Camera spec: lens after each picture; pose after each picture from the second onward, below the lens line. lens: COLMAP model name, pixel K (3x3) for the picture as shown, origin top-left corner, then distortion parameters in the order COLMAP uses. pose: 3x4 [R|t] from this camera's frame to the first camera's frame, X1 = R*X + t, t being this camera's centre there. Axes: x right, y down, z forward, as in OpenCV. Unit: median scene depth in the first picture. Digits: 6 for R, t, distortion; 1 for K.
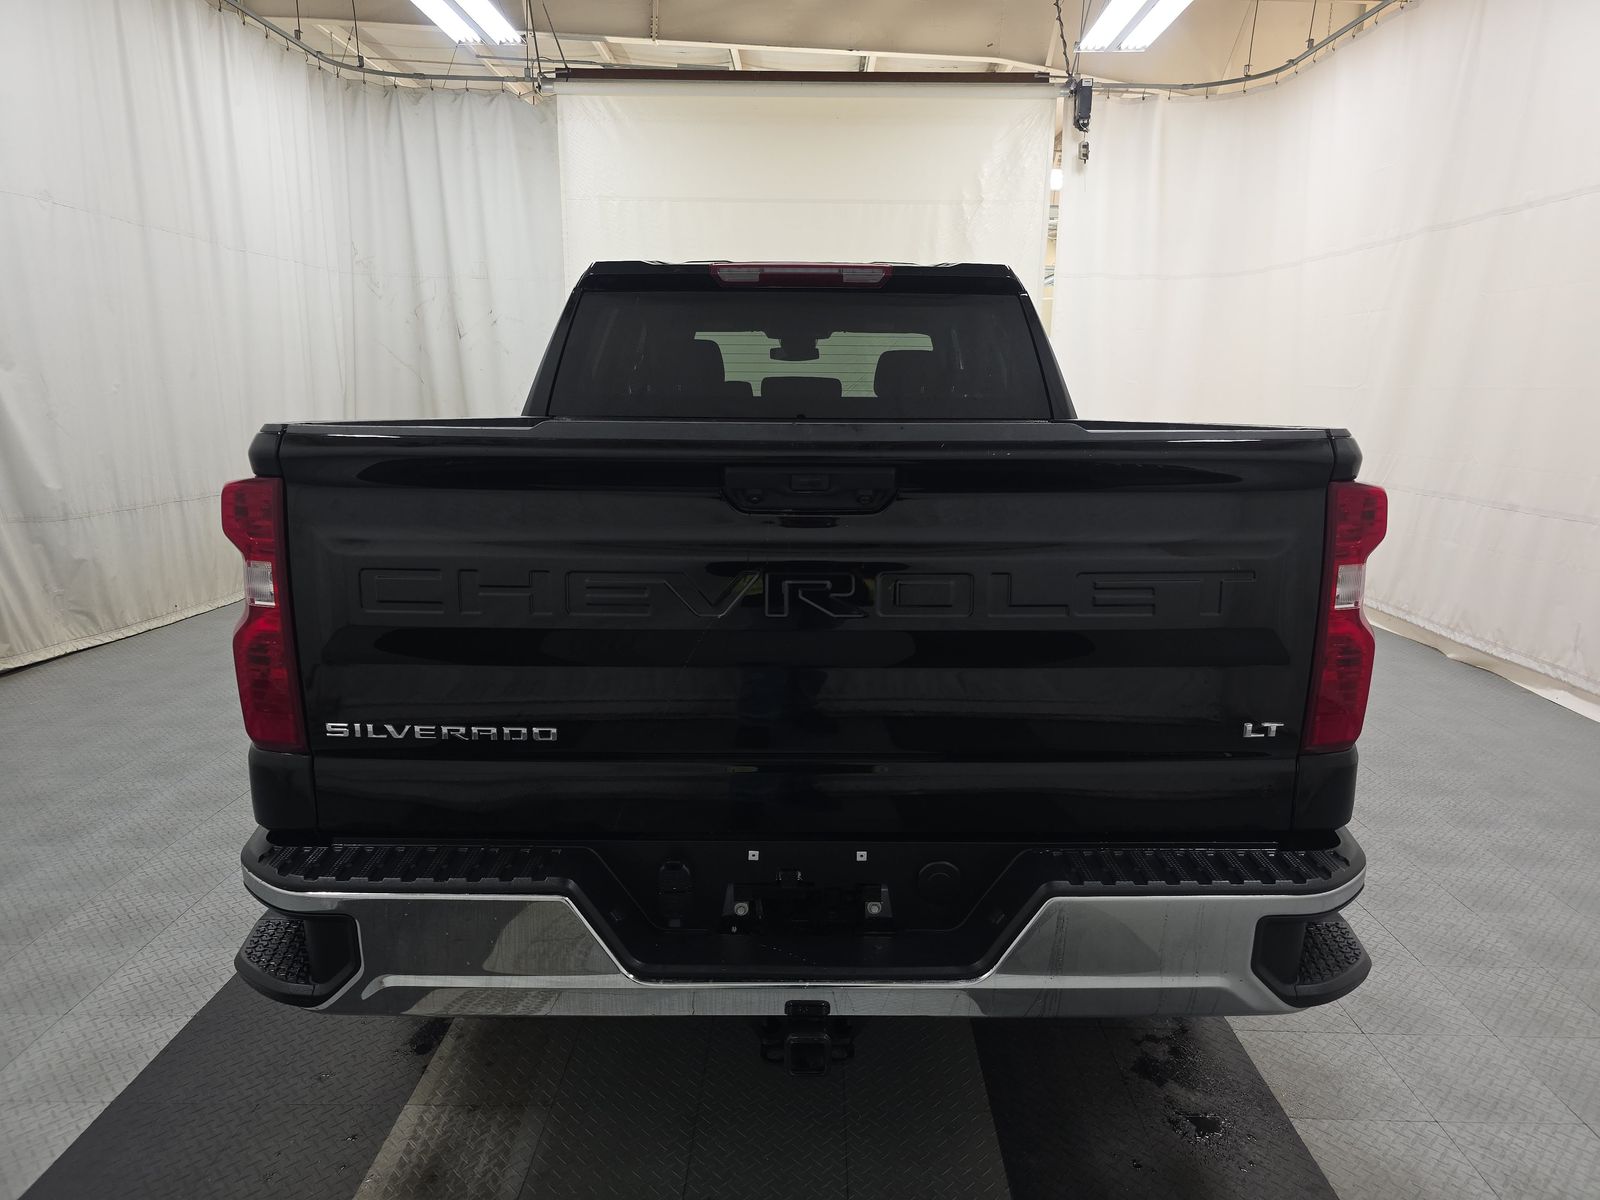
lens RADIAL K [[1067.7, 0, 806.8], [0, 1067.7, 615.7], [0, 0, 1]] dist [0.026515, -0.027606]
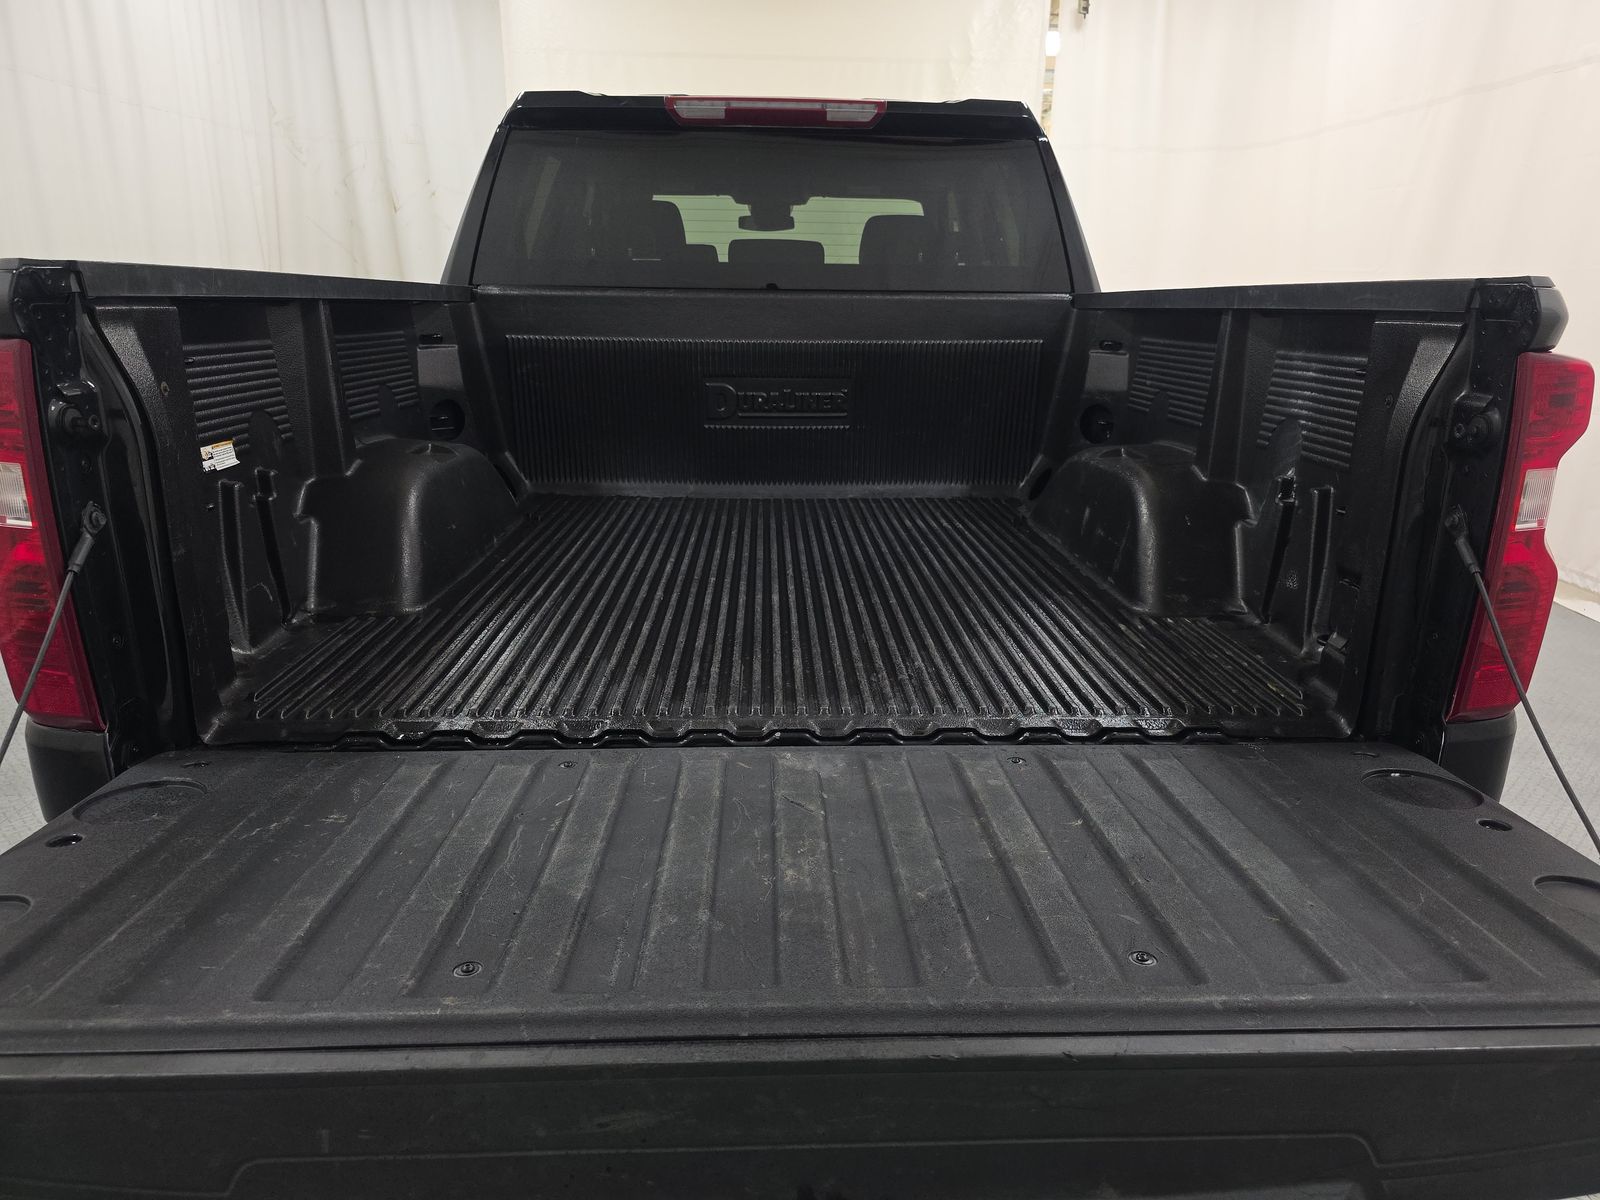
lens RADIAL K [[1067.7, 0, 802.1], [0, 1067.7, 605.3], [0, 0, 1]] dist [0.026515, -0.027606]
pose [[0.999702, -0.001873, 0.024346, -0.005639], [-0.000173, 0.996485, 0.083774, -0.008020], [-0.024417, -0.083753, 0.996187, 0.138386]]
